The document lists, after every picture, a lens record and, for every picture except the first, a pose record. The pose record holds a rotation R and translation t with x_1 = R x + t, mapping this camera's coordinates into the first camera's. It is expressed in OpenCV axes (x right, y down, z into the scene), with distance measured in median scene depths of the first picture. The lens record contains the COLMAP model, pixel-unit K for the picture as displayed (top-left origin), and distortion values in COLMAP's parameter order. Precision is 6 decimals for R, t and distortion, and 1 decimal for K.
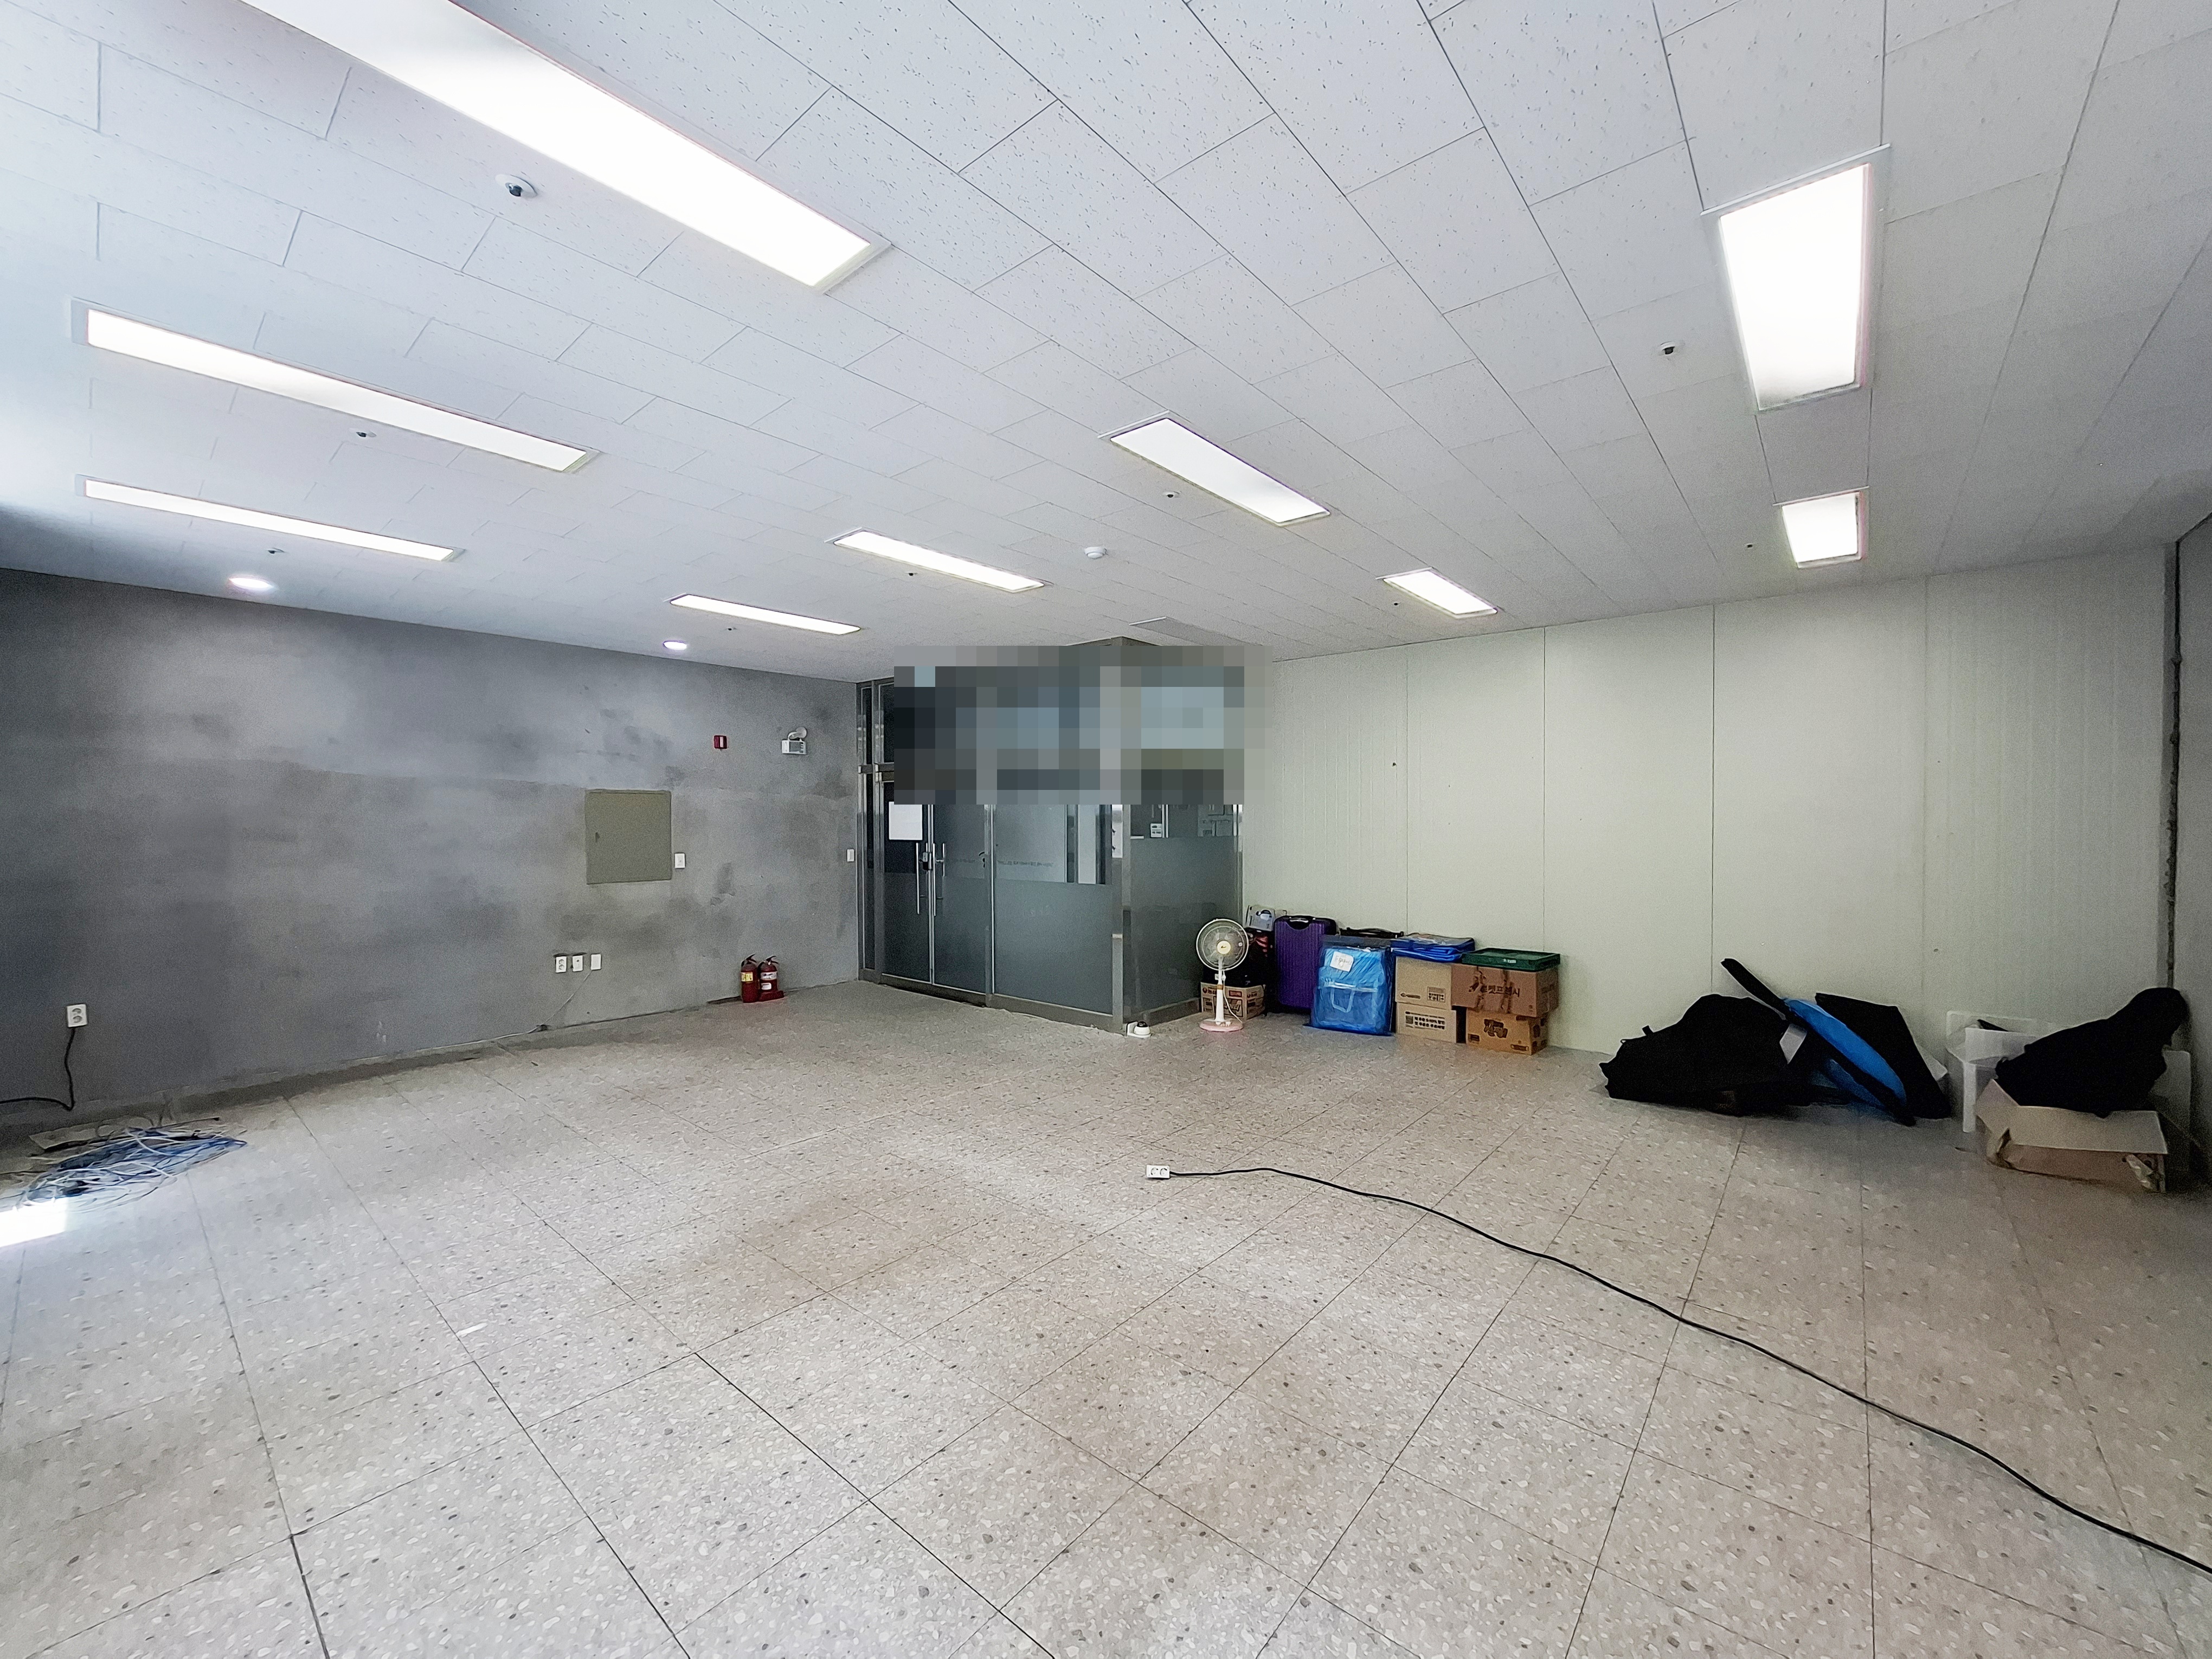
lens RADIAL K [[876.6, 0, 1103.4], [0, 876.6, 827.7], [0, 0, 1]] dist [-0.015320, 0.007223]
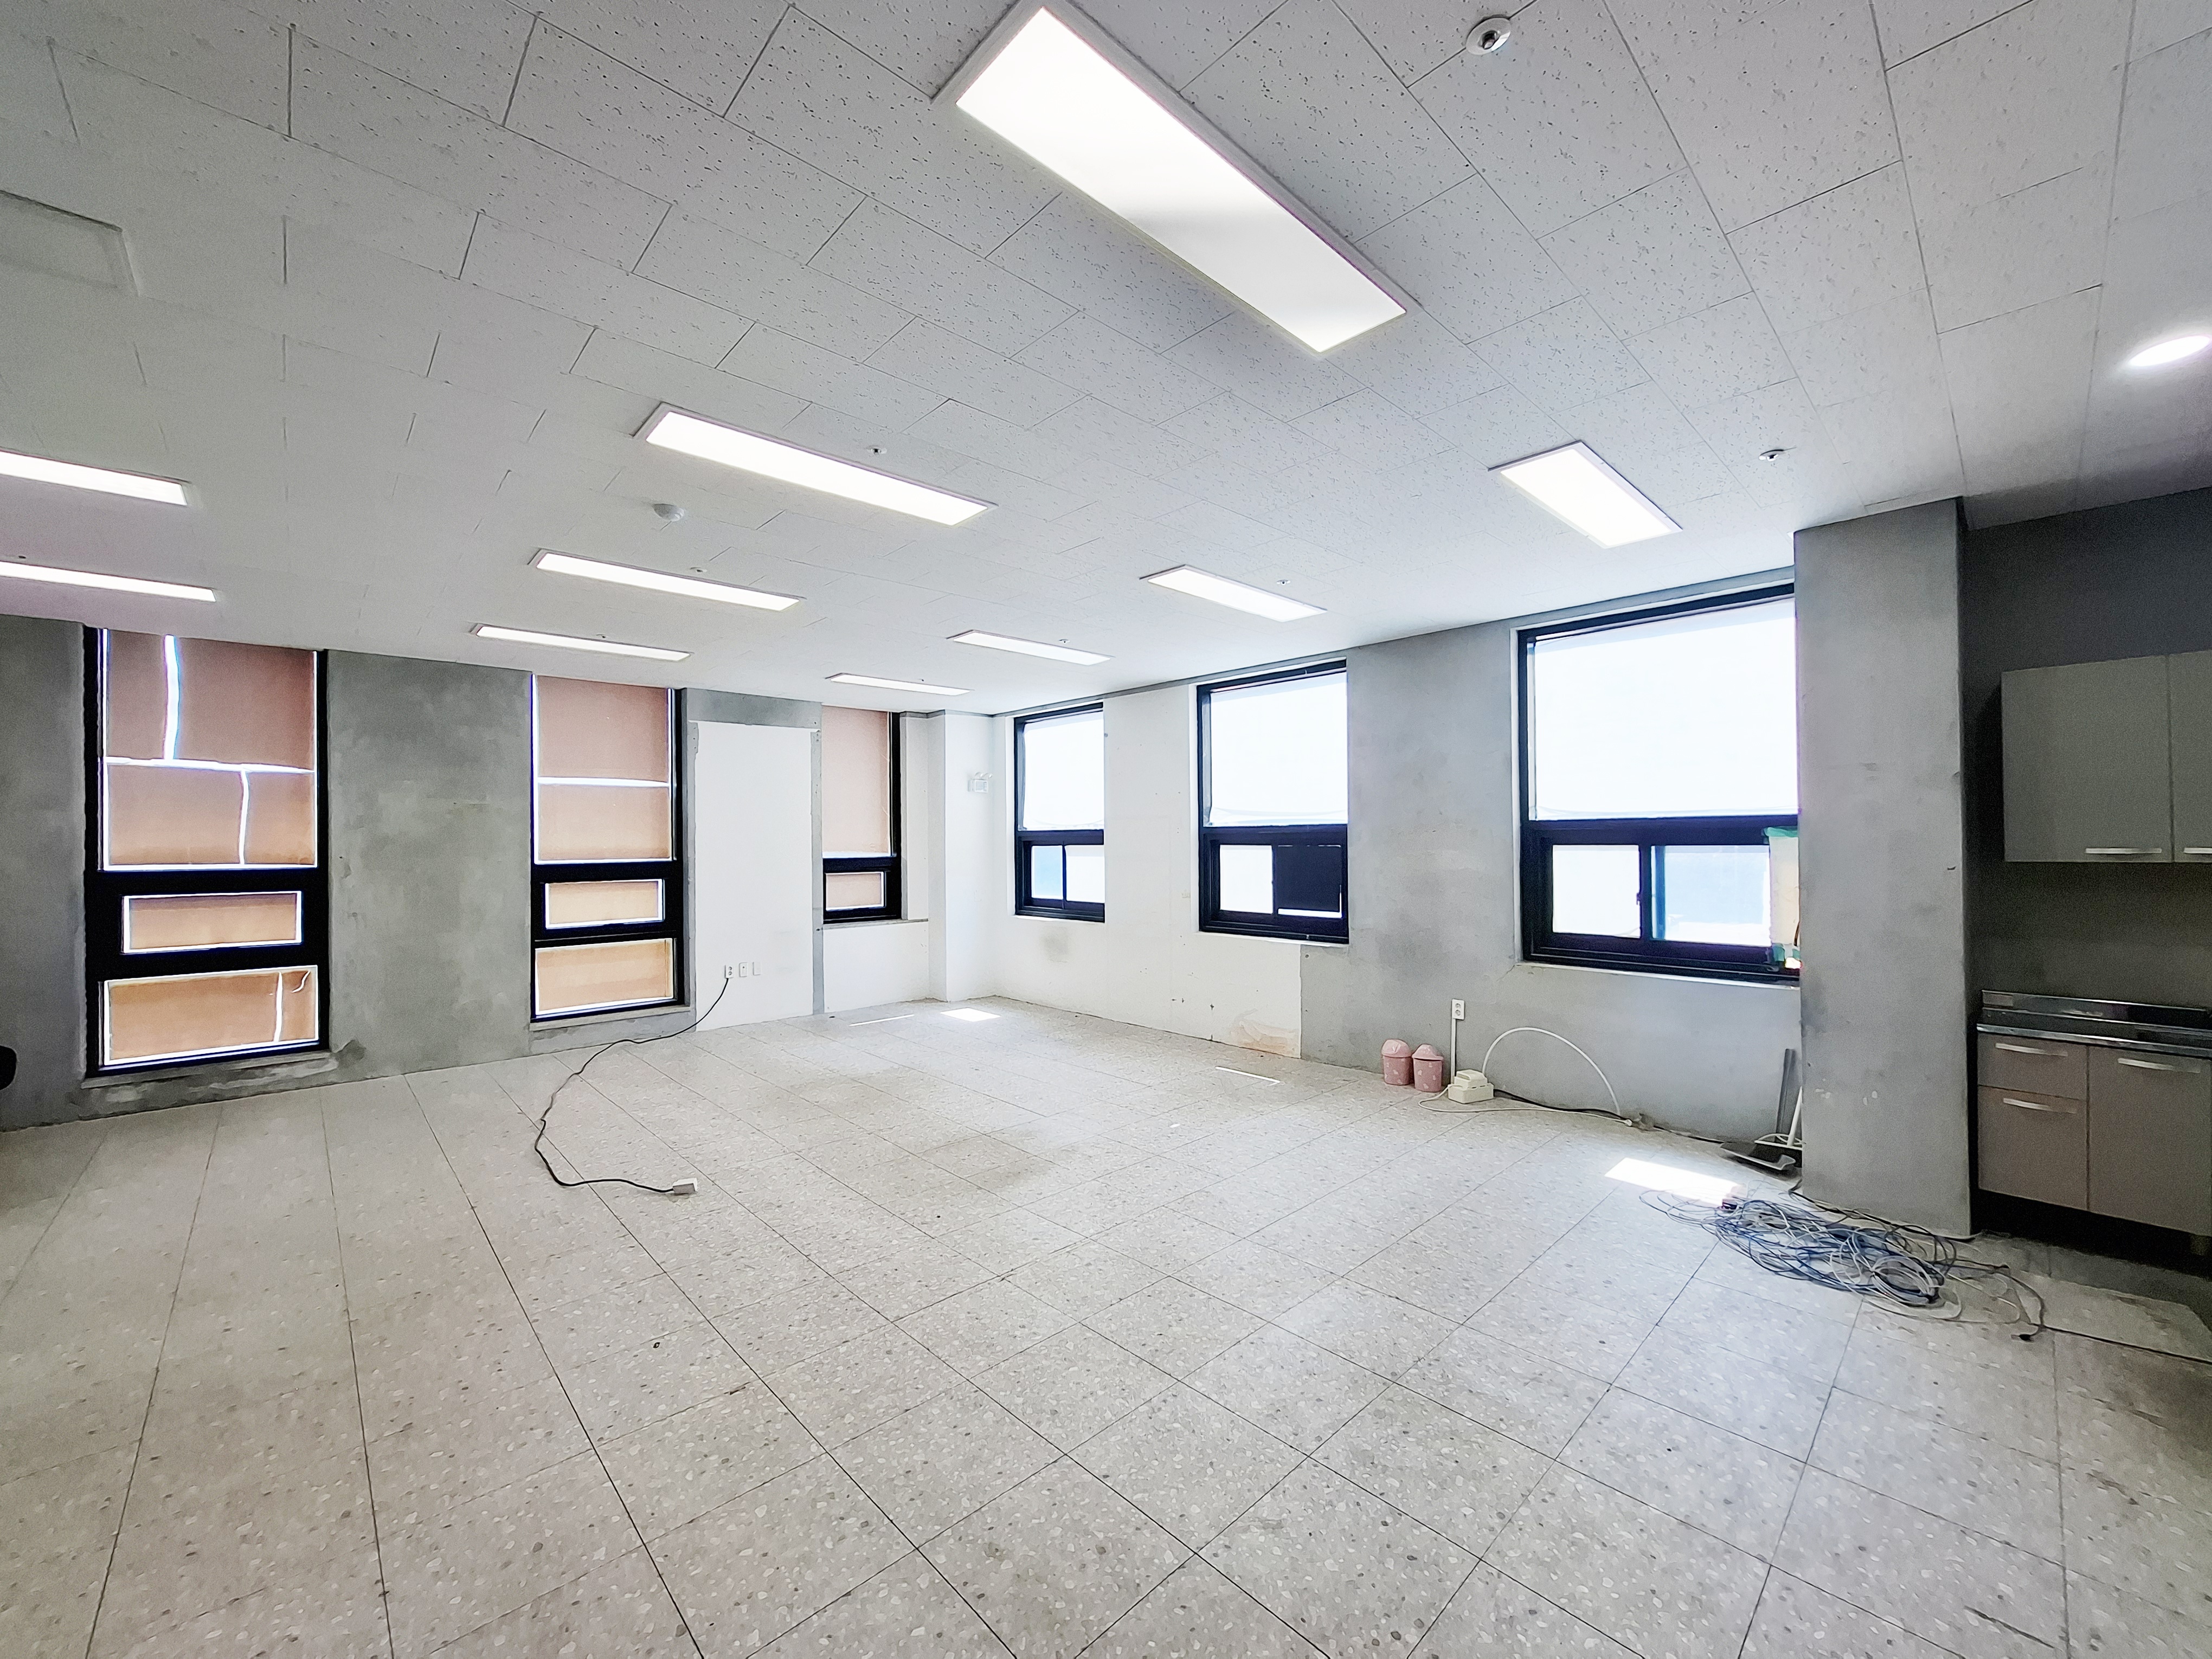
lens RADIAL K [[873.0, 0, 1099.3], [0, 873.0, 835.3], [0, 0, 1]] dist [-0.014704, 0.005528]
pose [[-0.993775, 0.011881, 0.110767, -0.386006], [0.011982, 0.999928, 0.000248, -0.012750], [-0.110756, 0.001574, -0.993846, 1.395273]]
